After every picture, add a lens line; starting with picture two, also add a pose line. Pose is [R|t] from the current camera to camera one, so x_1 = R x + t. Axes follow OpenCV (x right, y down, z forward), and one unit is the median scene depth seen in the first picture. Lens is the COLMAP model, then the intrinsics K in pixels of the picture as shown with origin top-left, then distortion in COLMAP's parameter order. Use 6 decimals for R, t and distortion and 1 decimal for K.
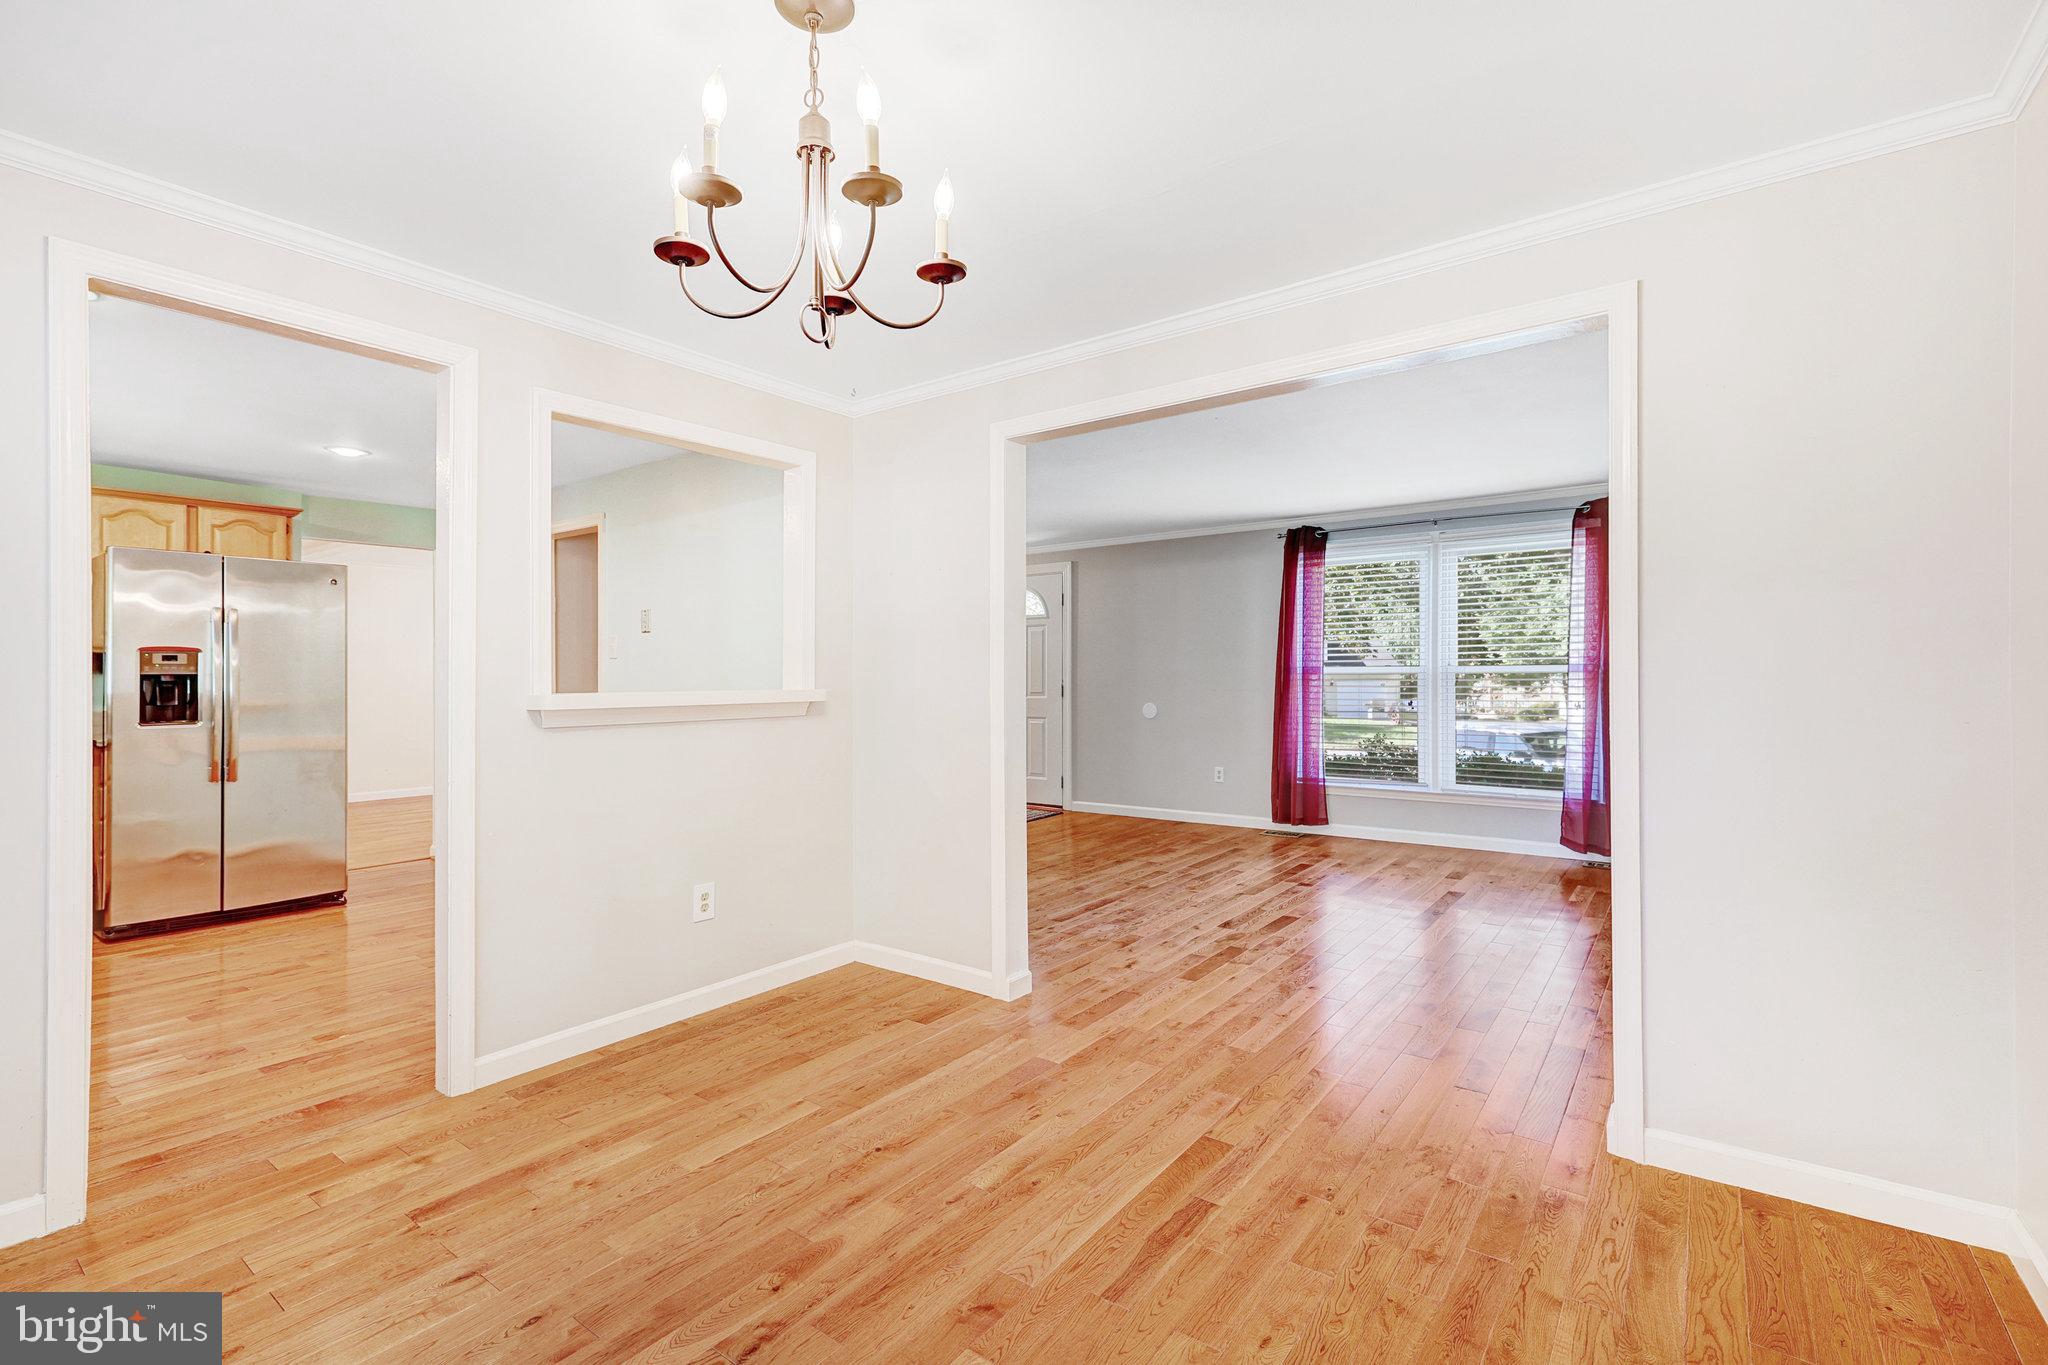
lens RADIAL K [[921.2, 0, 1019.7], [0, 921.2, 687.6], [0, 0, 1]] dist [-0.004982, 0.001402]
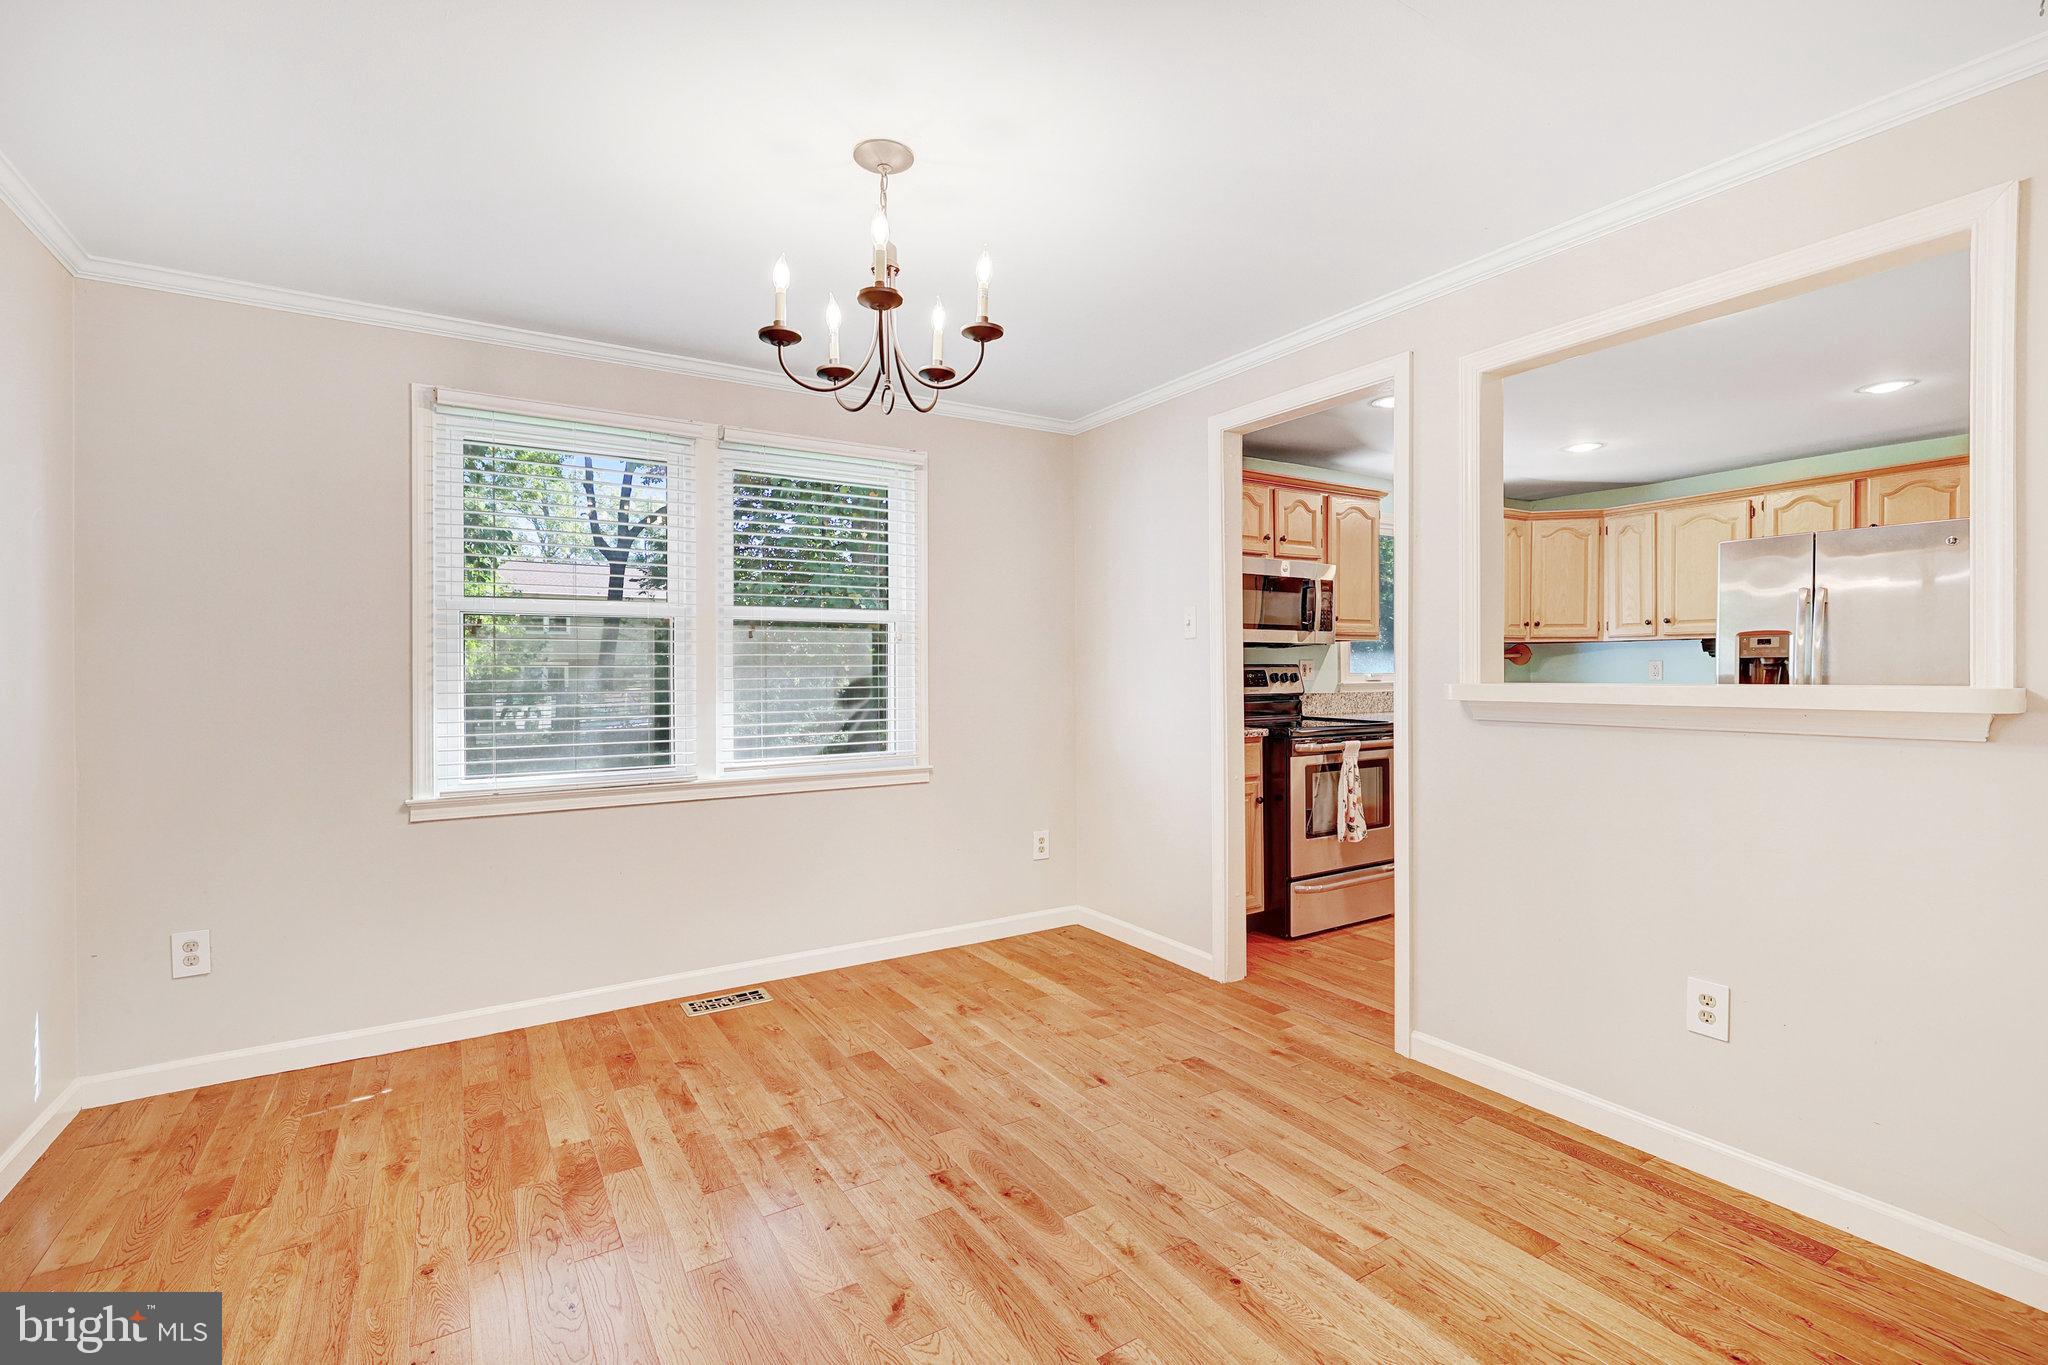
lens RADIAL K [[921.2, 0, 1015.1], [0, 921.2, 669.3], [0, 0, 1]] dist [-0.004982, 0.001402]
pose [[-0.365428, 0.008627, -0.930799, 0.325352], [-0.000884, 0.999953, 0.009615, -0.010120], [0.930839, 0.004336, -0.365404, 0.572904]]
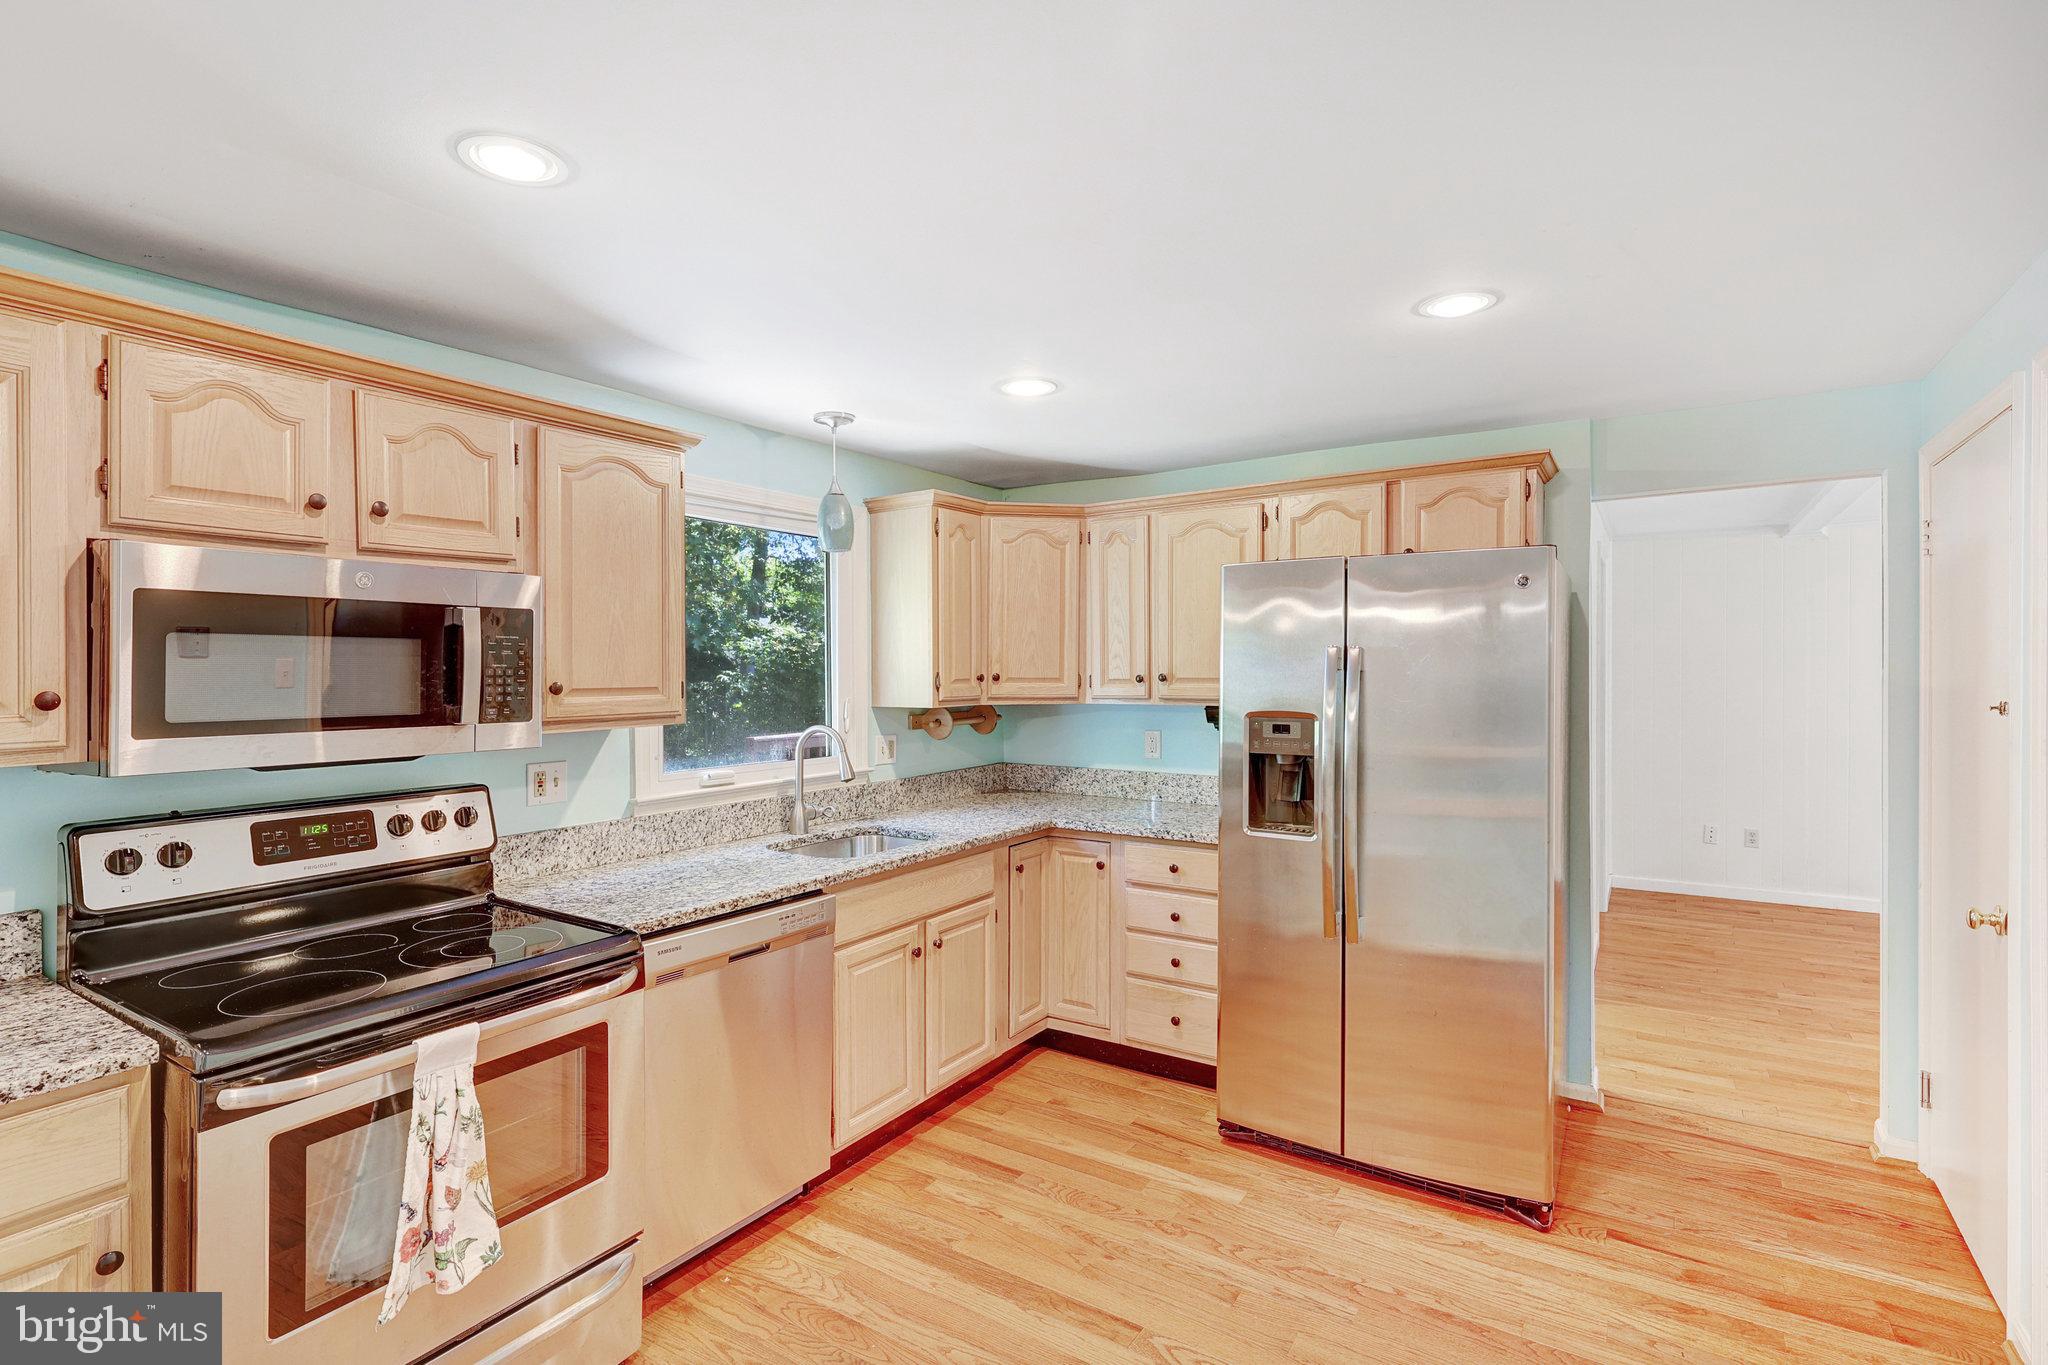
lens RADIAL K [[990.3, 0, 1040.0], [0, 990.3, 666.1], [0, 0, 1]] dist [-0.002113, -0.000258]
pose [[0.080132, 0.002036, -0.996782, -0.246940], [-0.002383, 0.999995, 0.001851, -0.073573], [0.996781, 0.002227, 0.080137, 0.749147]]
